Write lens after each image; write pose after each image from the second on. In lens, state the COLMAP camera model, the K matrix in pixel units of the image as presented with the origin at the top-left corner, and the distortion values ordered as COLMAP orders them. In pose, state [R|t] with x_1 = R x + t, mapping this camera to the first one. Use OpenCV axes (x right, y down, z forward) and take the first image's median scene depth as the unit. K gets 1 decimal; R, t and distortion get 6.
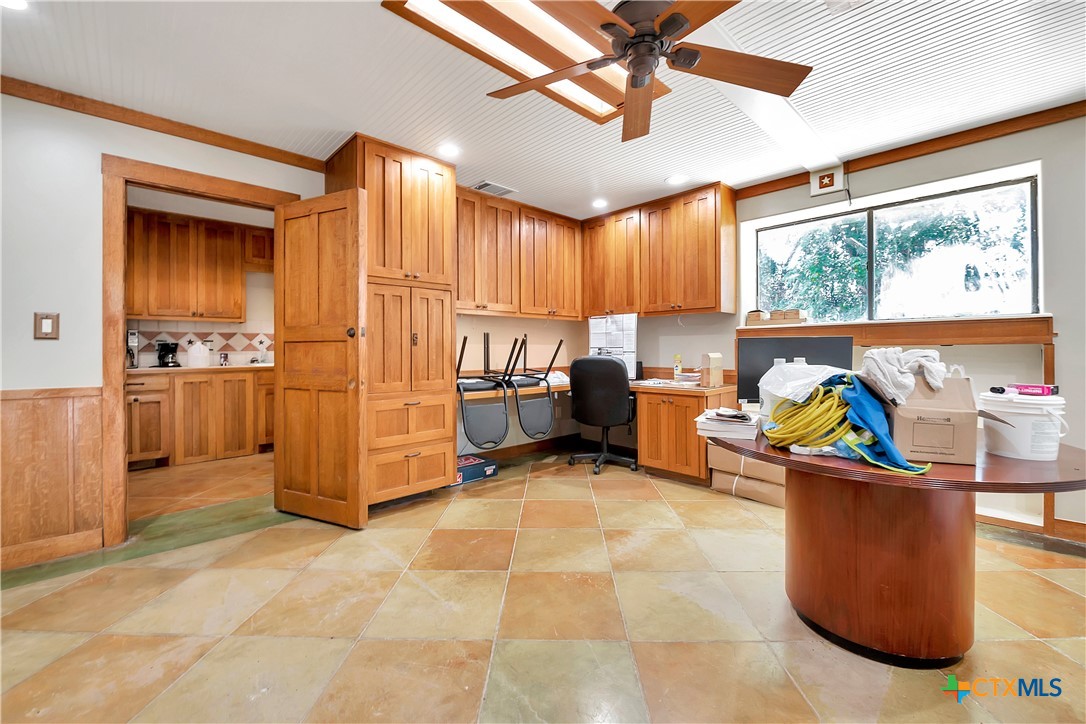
lens RADIAL K [[437.2, 0, 543.1], [0, 437.2, 353.1], [0, 0, 1]] dist [-0.016133, -0.001225]
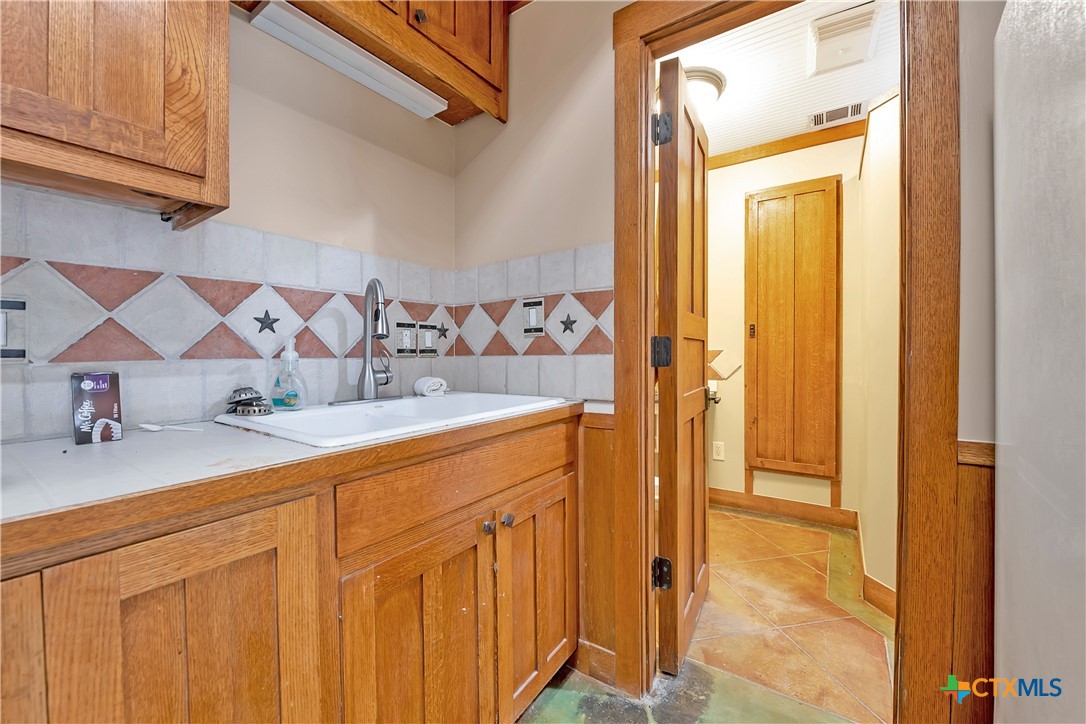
lens RADIAL K [[437.2, 0, 548.9], [0, 437.2, 359.4], [0, 0, 1]] dist [-0.016133, -0.001225]
pose [[0.974913, -0.004540, 0.222539, -0.563473], [0.001202, 0.999885, 0.015133, -0.007654], [-0.222582, -0.014486, 0.974806, 0.747114]]
